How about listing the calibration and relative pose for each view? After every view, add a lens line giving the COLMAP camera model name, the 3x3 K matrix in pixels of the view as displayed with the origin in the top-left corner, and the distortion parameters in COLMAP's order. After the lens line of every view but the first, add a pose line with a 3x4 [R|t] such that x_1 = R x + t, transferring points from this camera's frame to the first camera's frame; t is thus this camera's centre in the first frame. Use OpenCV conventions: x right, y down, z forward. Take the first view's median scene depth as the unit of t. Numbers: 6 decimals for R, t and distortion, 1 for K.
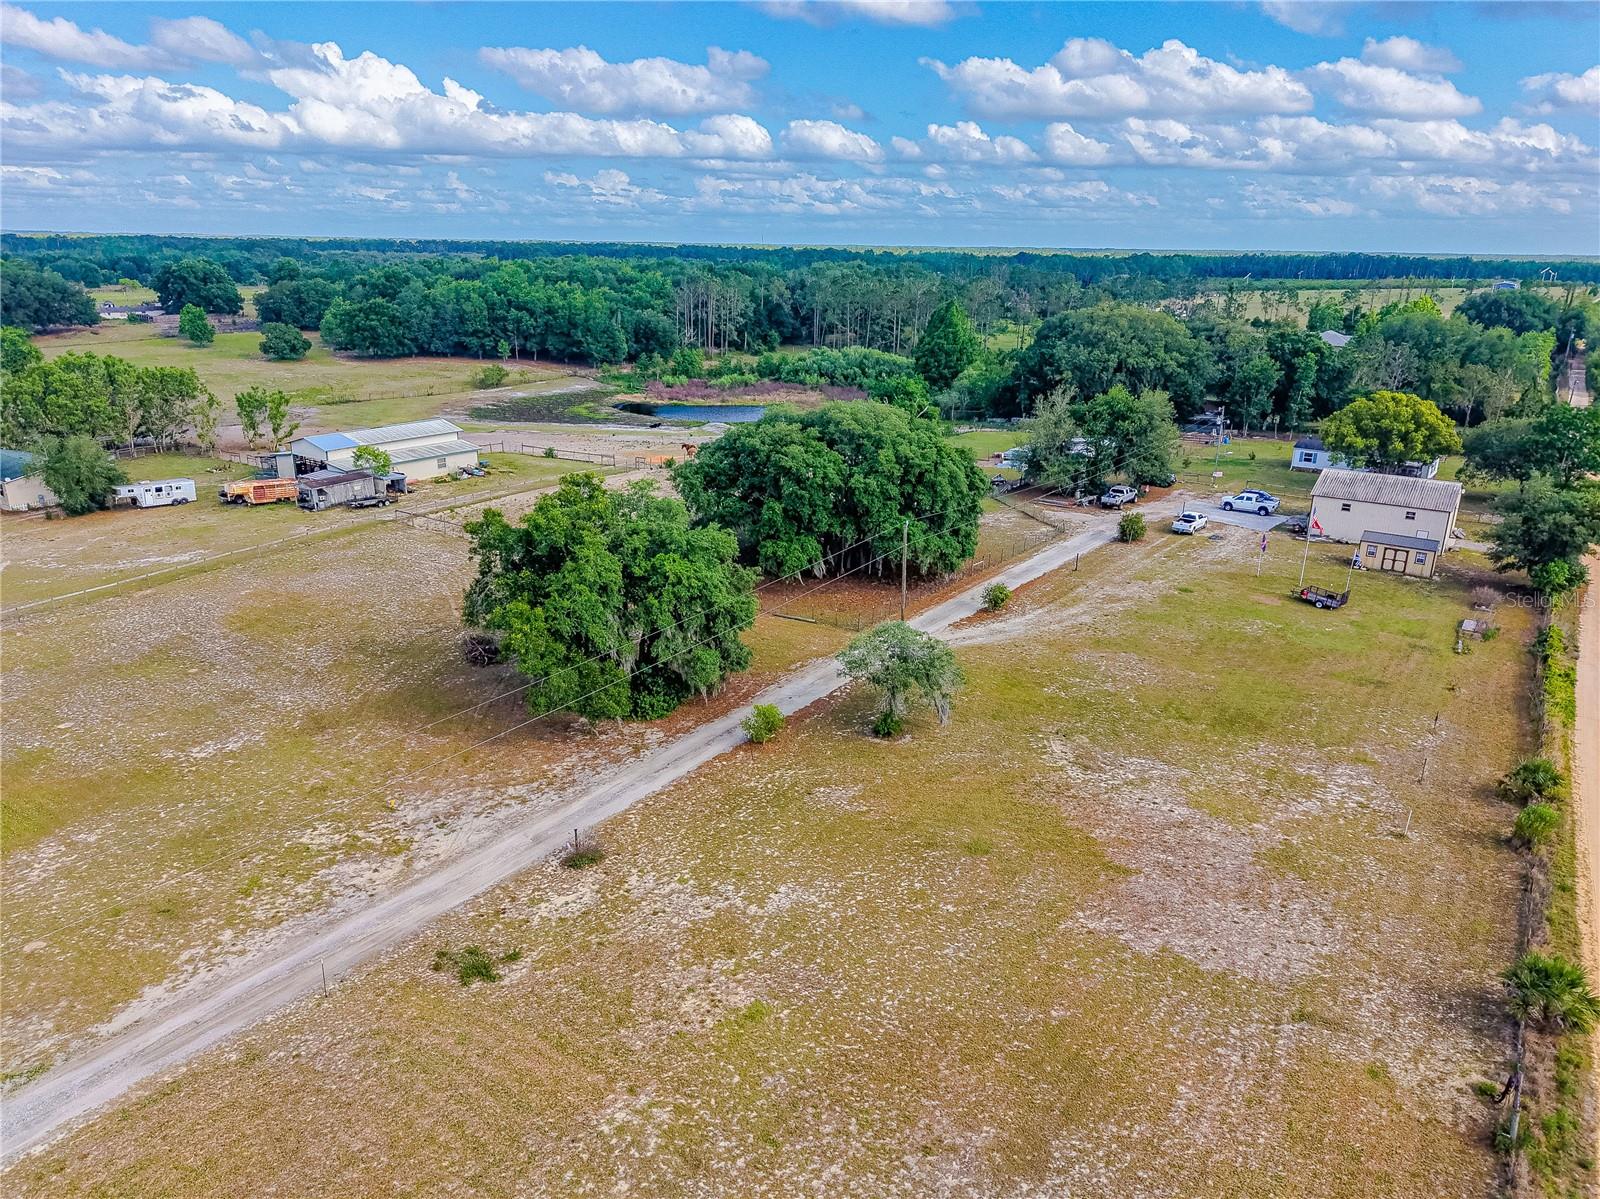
lens RADIAL K [[1071.4, 0, 807.0], [0, 1071.4, 624.8], [0, 0, 1]] dist [0.034013, -0.031353]
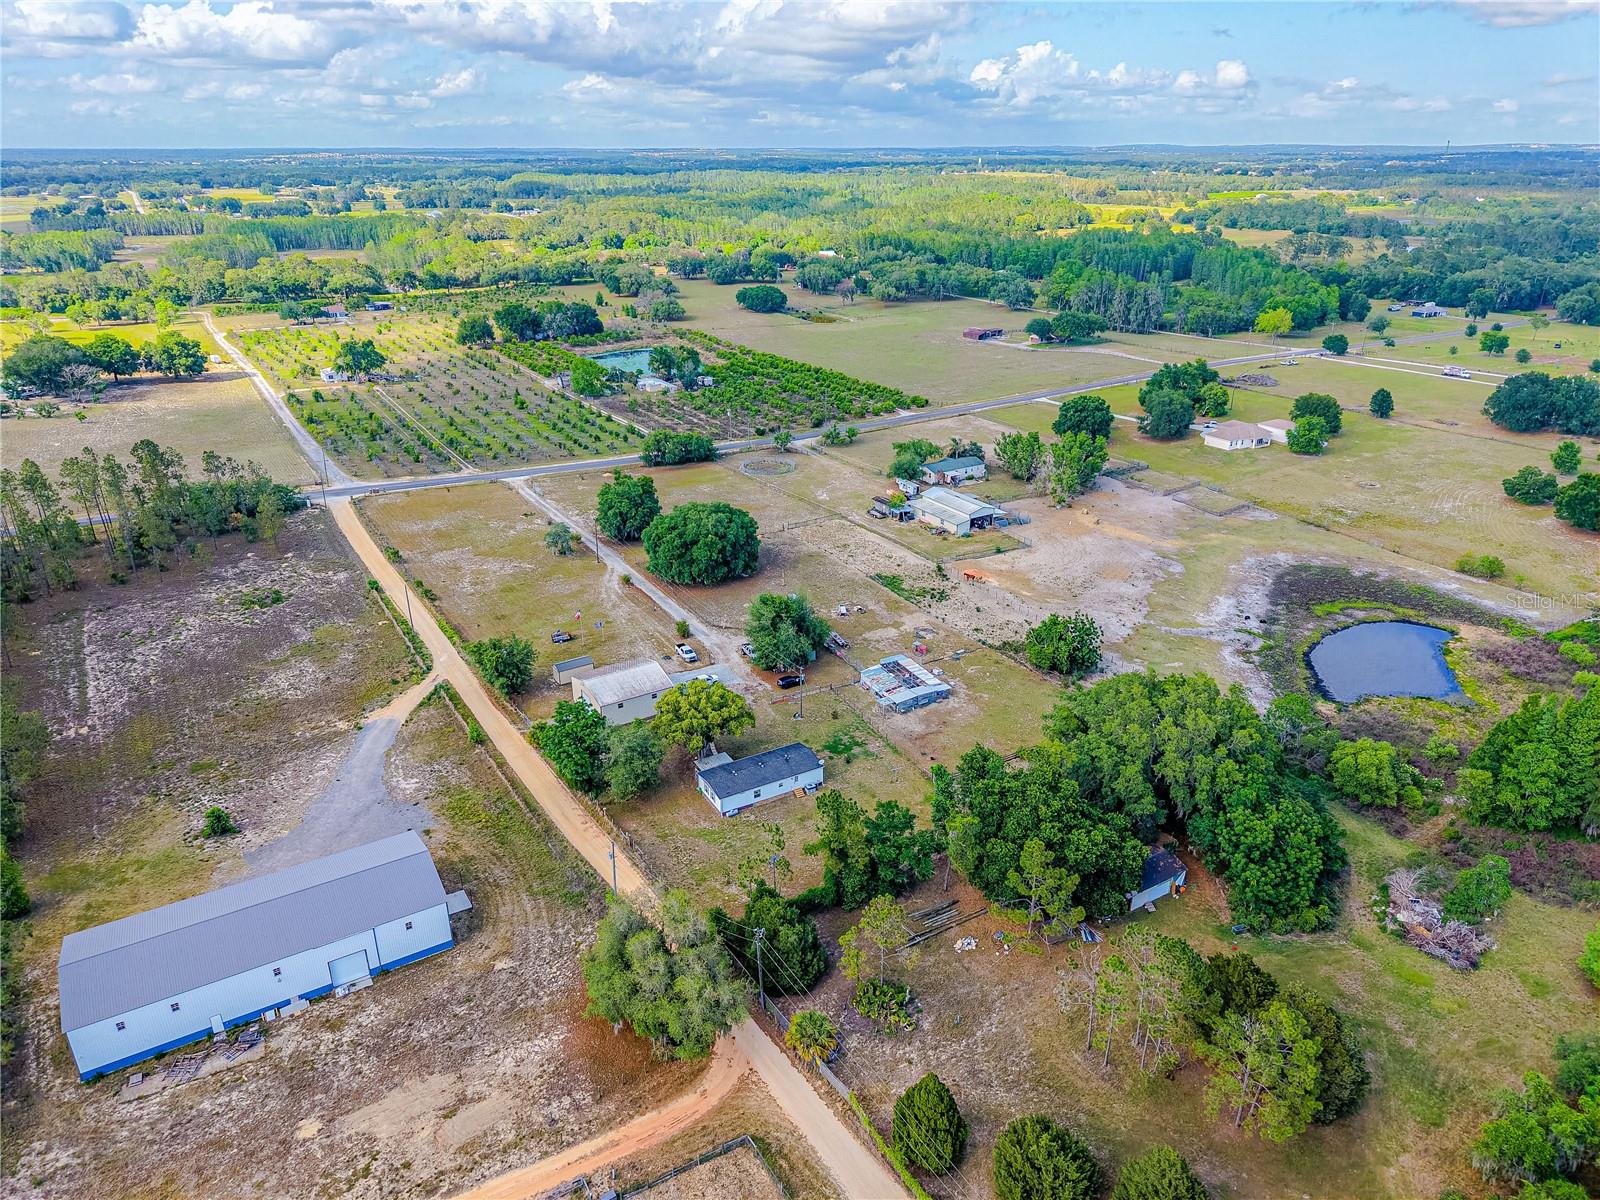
lens RADIAL K [[1085.4, 0, 800.7], [0, 1085.4, 571.8], [0, 0, 1]] dist [0.037756, -0.032580]
pose [[-0.400172, 0.322657, -0.857761, 1.688248], [-0.310231, 0.833017, 0.458082, -1.027816], [0.862334, 0.449415, -0.233252, 1.480292]]
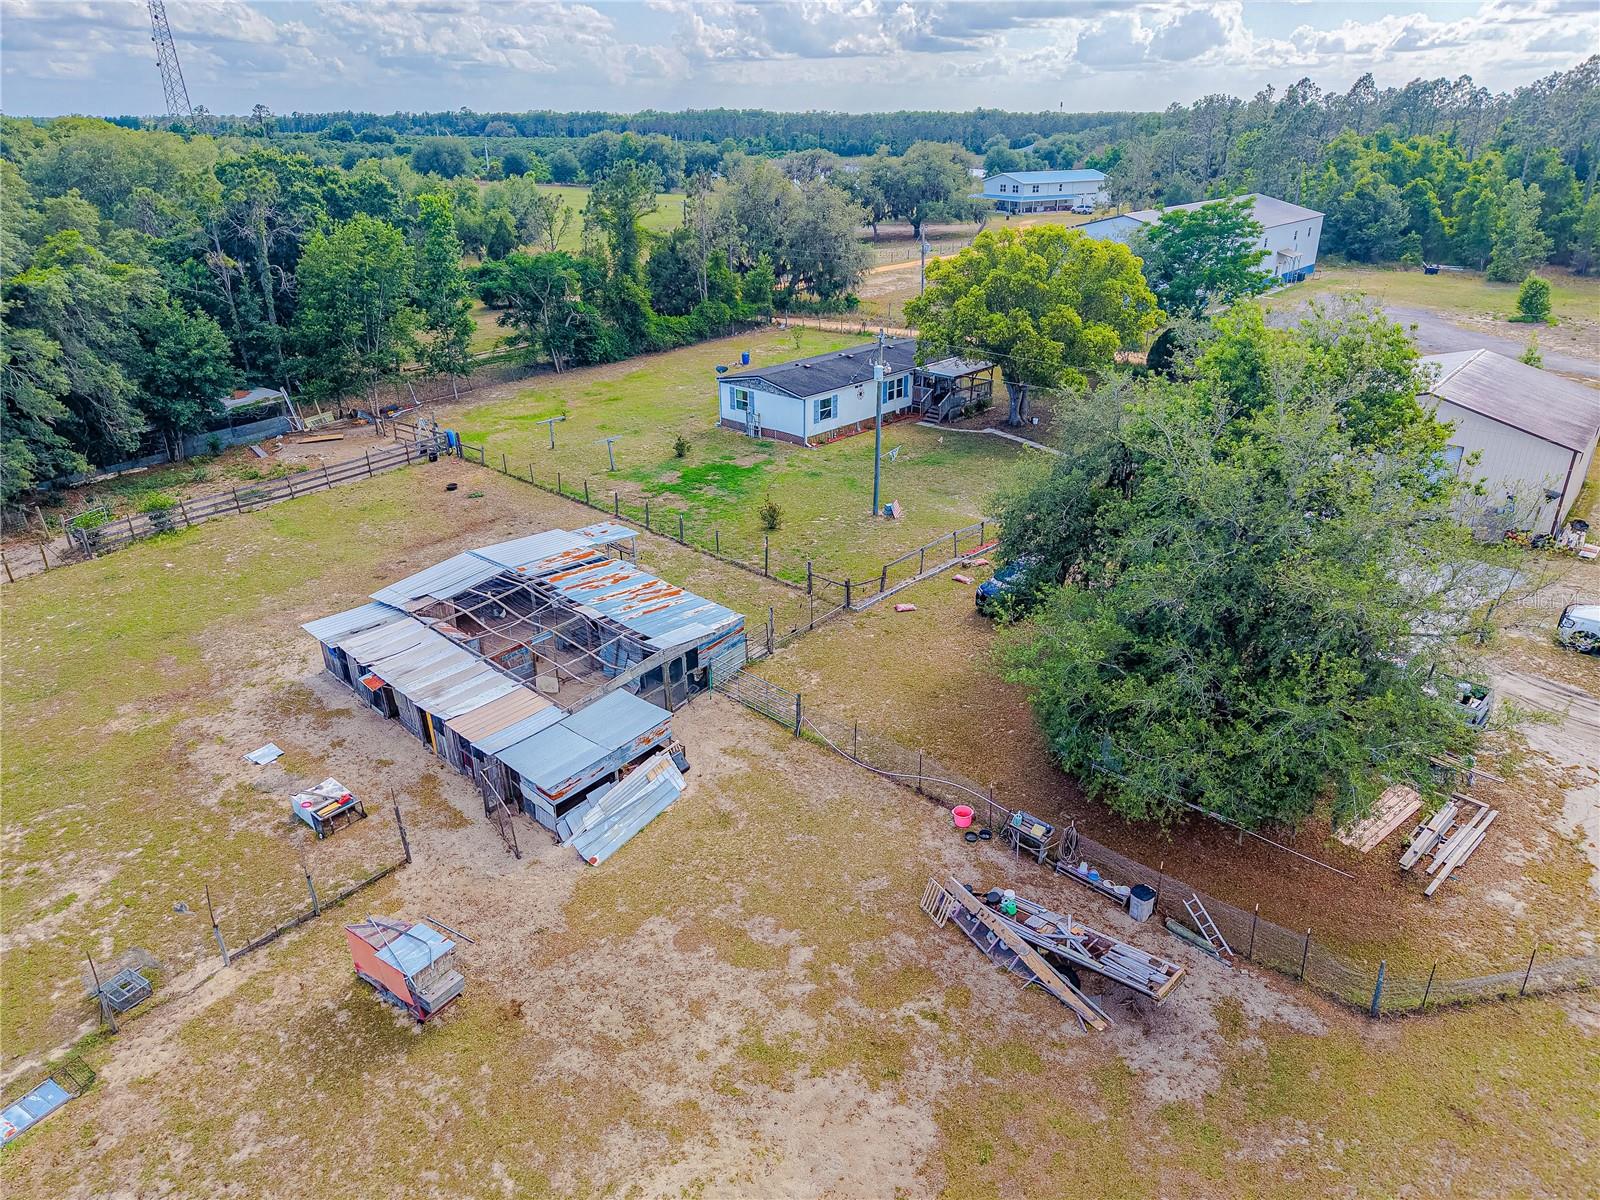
lens RADIAL K [[1074.8, 0, 802.8], [0, 1074.8, 599.3], [0, 0, 1]] dist [0.030518, -0.024529]
pose [[0.096885, -0.419594, 0.902527, 0.028958], [0.338172, 0.866724, 0.366646, -0.316001], [-0.936084, 0.269686, 0.225868, 1.155002]]
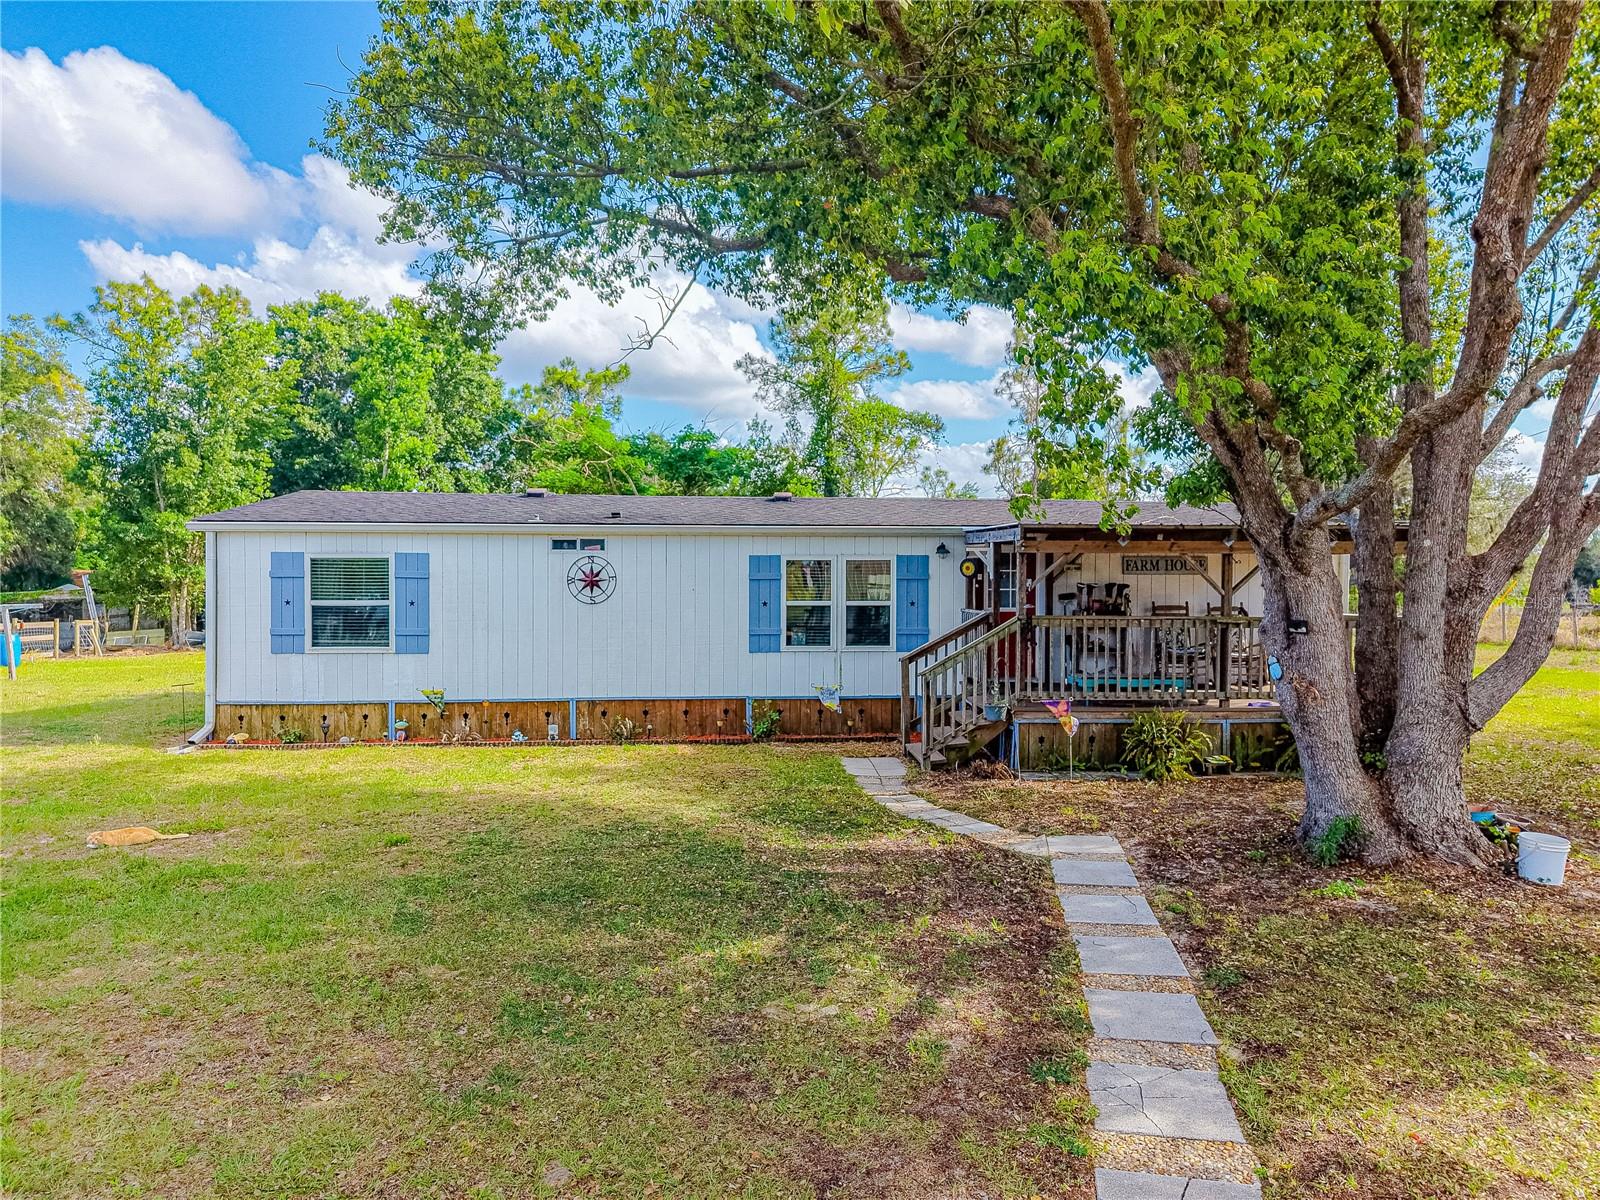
lens RADIAL K [[1087.6, 0, 803.2], [0, 1087.6, 594.2], [0, 0, 1]] dist [0.011725, -0.001722]
pose [[0.757299, -0.018686, 0.652801, 0.535911], [0.222758, 0.947035, -0.231307, -0.151086], [-0.613903, 0.320585, 0.721351, 1.117411]]
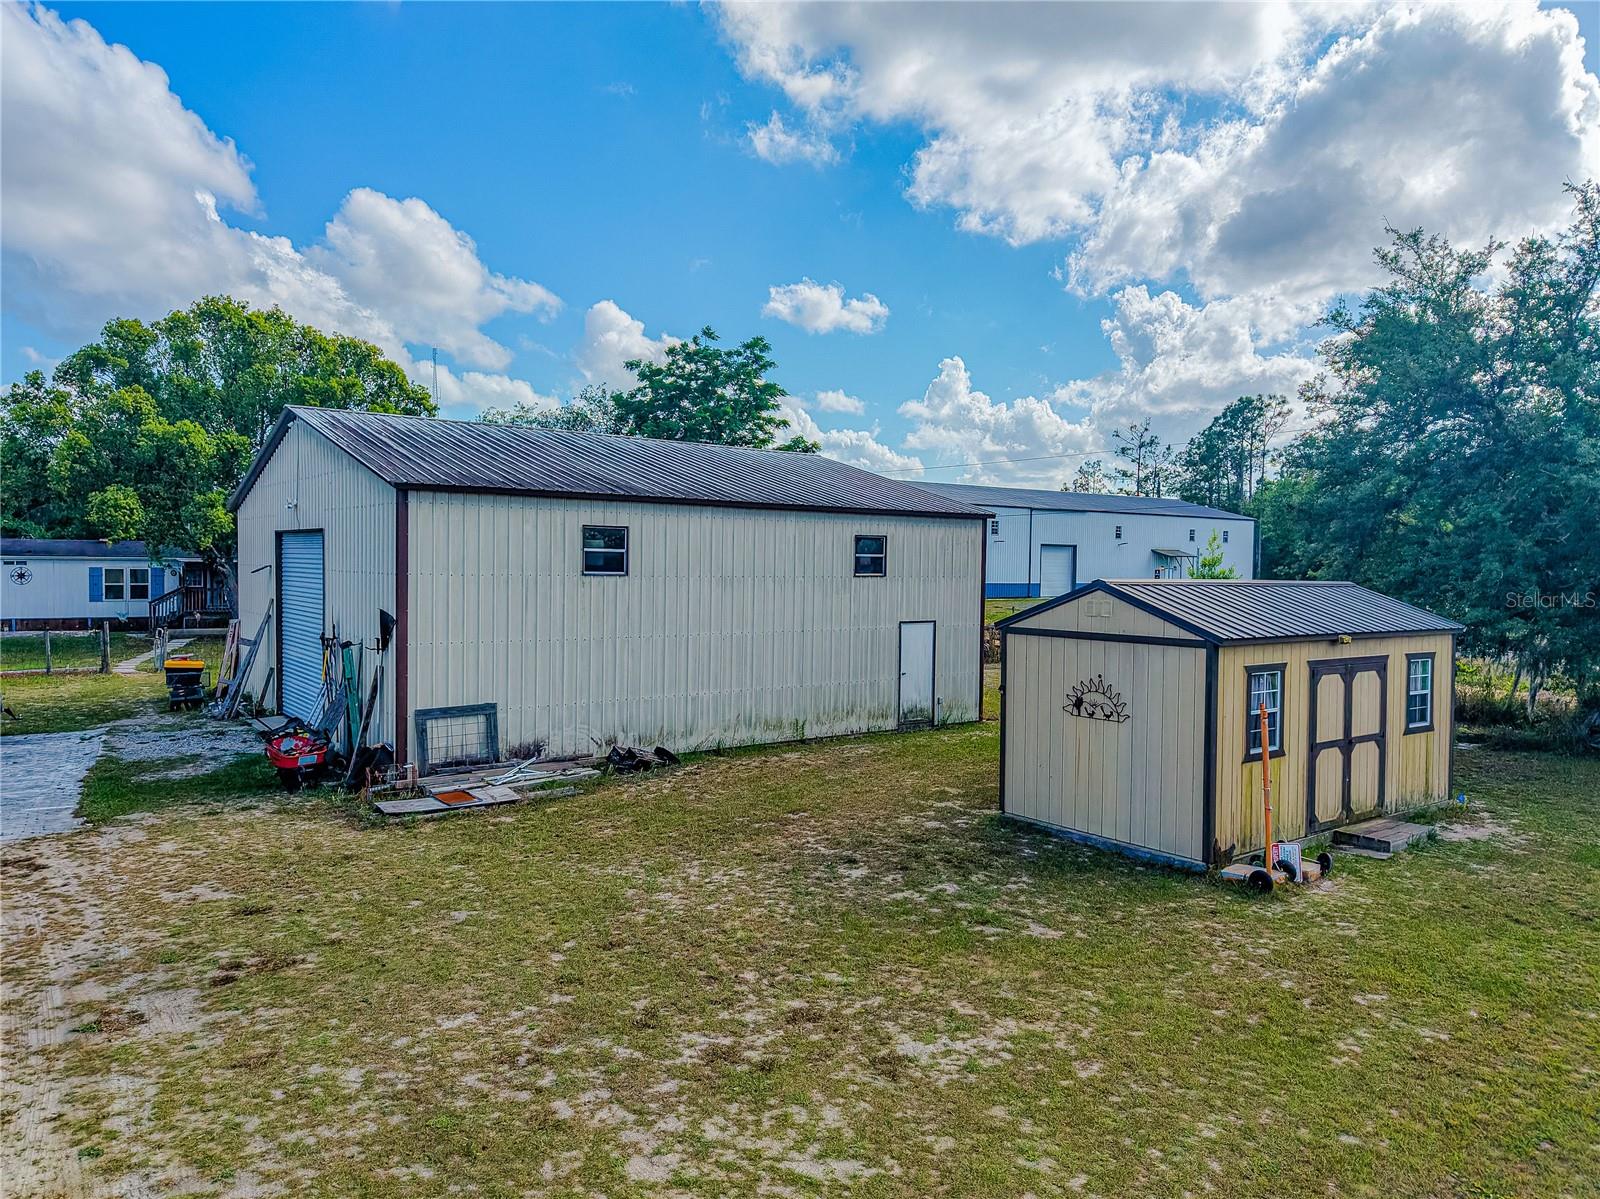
lens RADIAL K [[1056.3, 0, 807.1], [0, 1056.3, 601.4], [0, 0, 1]] dist [0.028278, -0.025025]
pose [[0.321797, -0.048149, 0.945584, 0.339475], [0.306330, 0.950285, -0.055861, -0.078702], [-0.895884, 0.307637, 0.320548, 0.873820]]
